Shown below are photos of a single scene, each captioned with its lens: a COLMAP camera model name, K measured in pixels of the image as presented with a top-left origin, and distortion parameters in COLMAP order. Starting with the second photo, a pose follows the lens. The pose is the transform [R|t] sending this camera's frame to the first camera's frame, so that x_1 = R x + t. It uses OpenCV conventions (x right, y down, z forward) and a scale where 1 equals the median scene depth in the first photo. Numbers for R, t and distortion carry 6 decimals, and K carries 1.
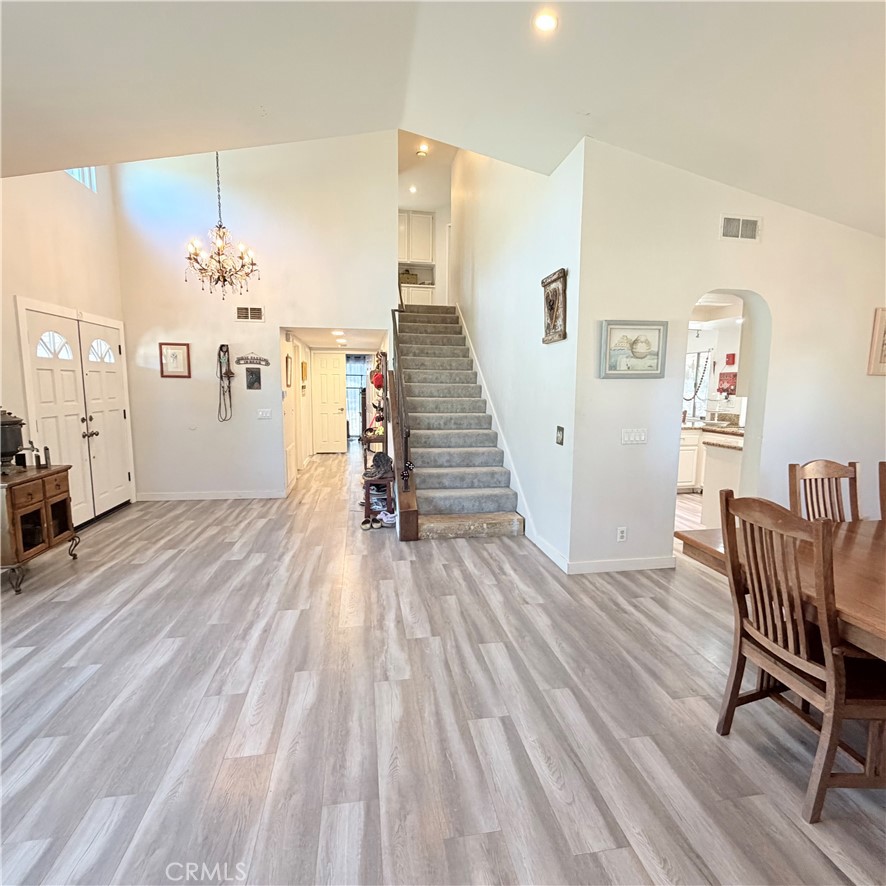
lens RADIAL K [[469.6, 0, 441.8], [0, 469.6, 443.2], [0, 0, 1]] dist [0.000257, -0.000752]
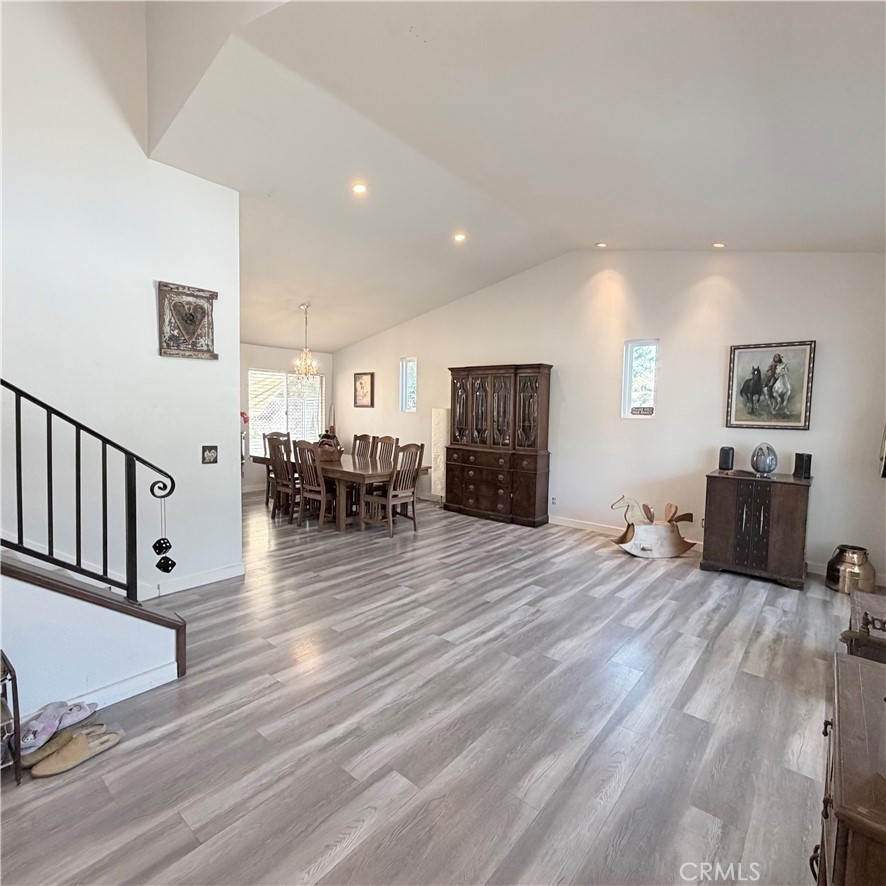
lens RADIAL K [[469.6, 0, 439.9], [0, 469.6, 441.6], [0, 0, 1]] dist [0.000257, -0.000752]
pose [[-0.642778, -0.076259, 0.762248, -0.788086], [0.068602, 0.985305, 0.156424, -0.159409], [-0.762975, 0.152837, -0.628100, 1.197303]]
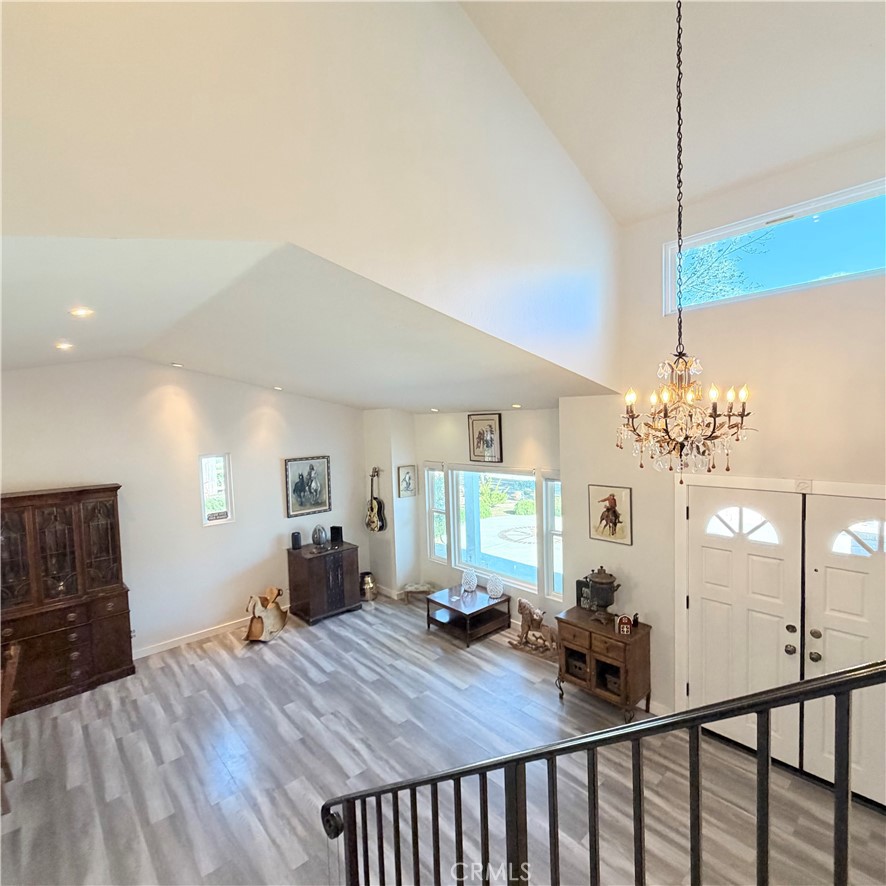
lens RADIAL K [[469.6, 0, 444.2], [0, 469.6, 447.6], [0, 0, 1]] dist [0.000257, -0.000752]
pose [[-0.846434, 0.047706, -0.530352, 0.058795], [-0.043601, 0.986425, 0.158317, -0.483395], [0.530706, 0.157129, -0.832864, 1.493971]]
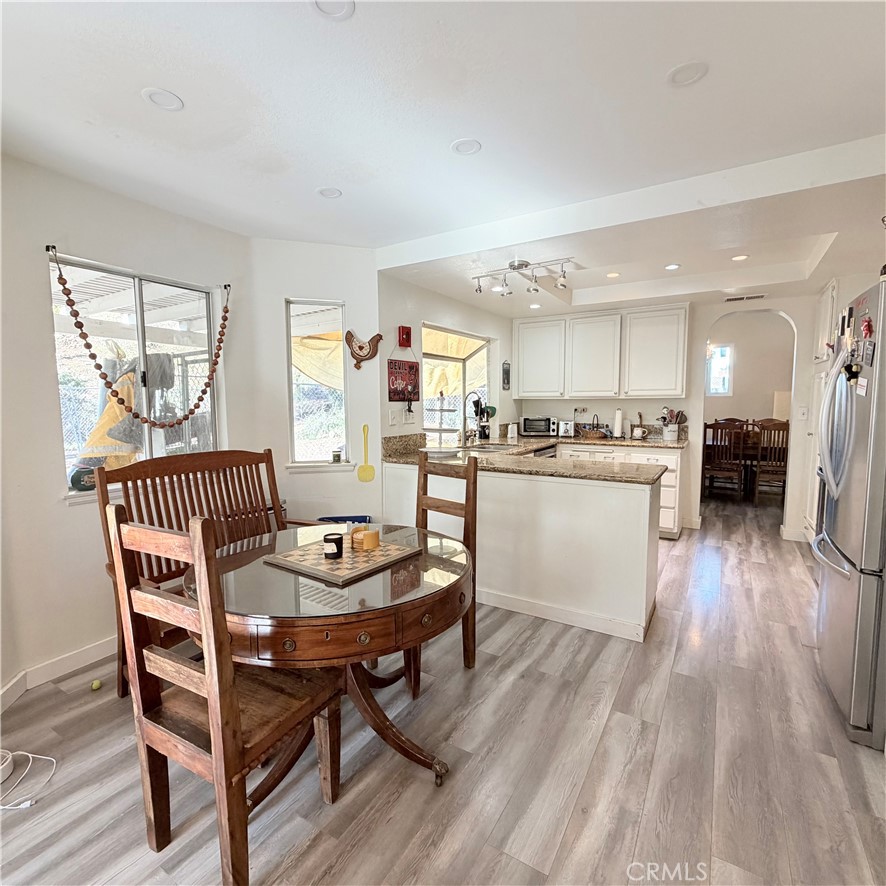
lens RADIAL K [[469.6, 0, 439.0], [0, 469.6, 446.2], [0, 0, 1]] dist [0.000257, -0.000752]
pose [[-0.753235, -0.065095, 0.654522, -0.407113], [0.082452, 0.977897, 0.192143, -0.099481], [-0.652563, 0.198695, -0.731219, 1.002509]]
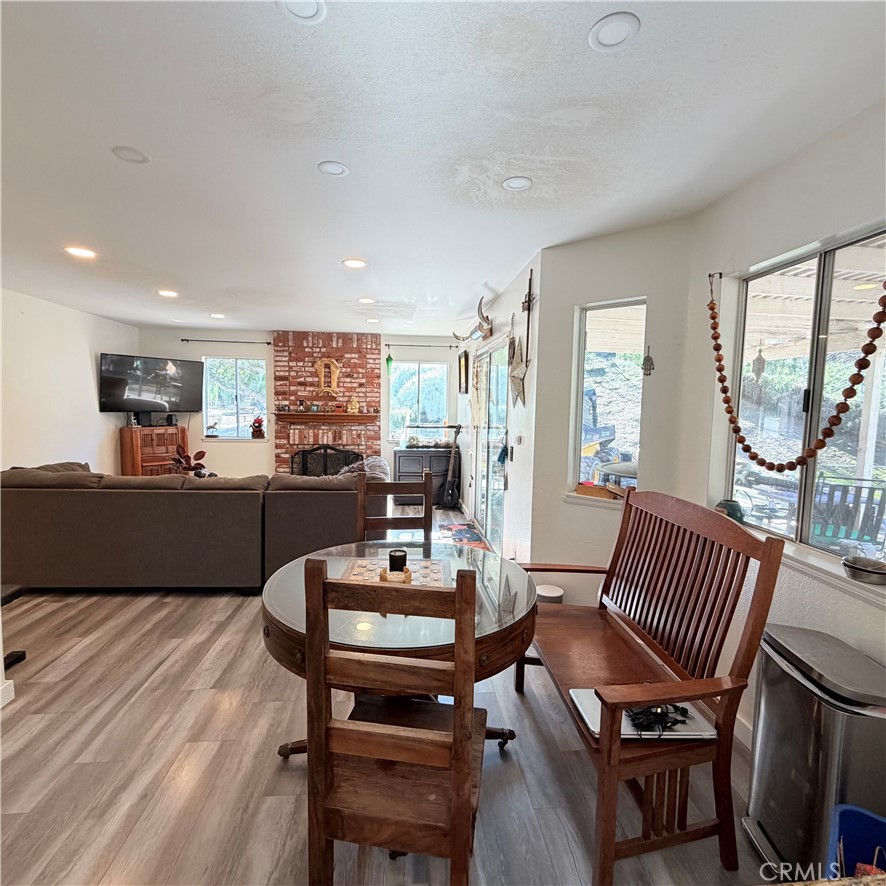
lens RADIAL K [[469.6, 0, 439.3], [0, 469.6, 444.2], [0, 0, 1]] dist [0.000257, -0.000752]
pose [[0.996692, 0.018179, -0.079215, 0.033025], [-0.021289, 0.999028, -0.038591, -0.030892], [0.078437, 0.040150, 0.996110, 0.281850]]
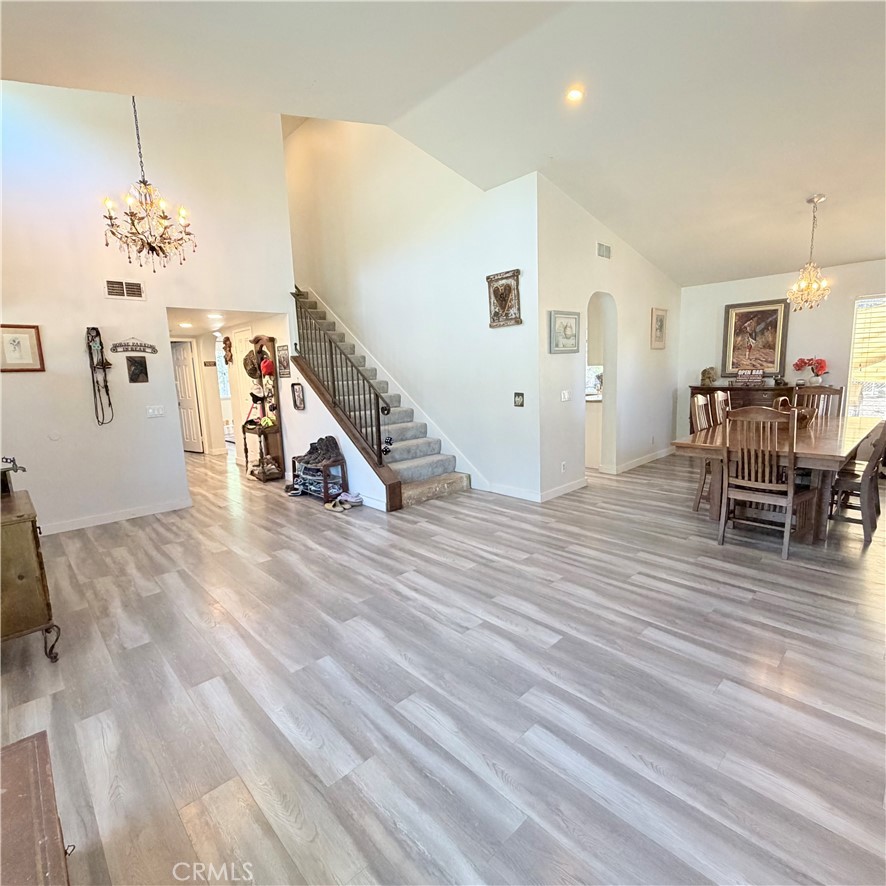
lens RADIAL K [[469.6, 0, 440.9], [0, 469.6, 443.4], [0, 0, 1]] dist [0.000257, -0.000752]
pose [[0.831781, -0.124865, 0.540878, -0.611427], [0.112176, 0.992080, 0.056521, 0.005758], [-0.543651, 0.013660, 0.839200, 0.035208]]
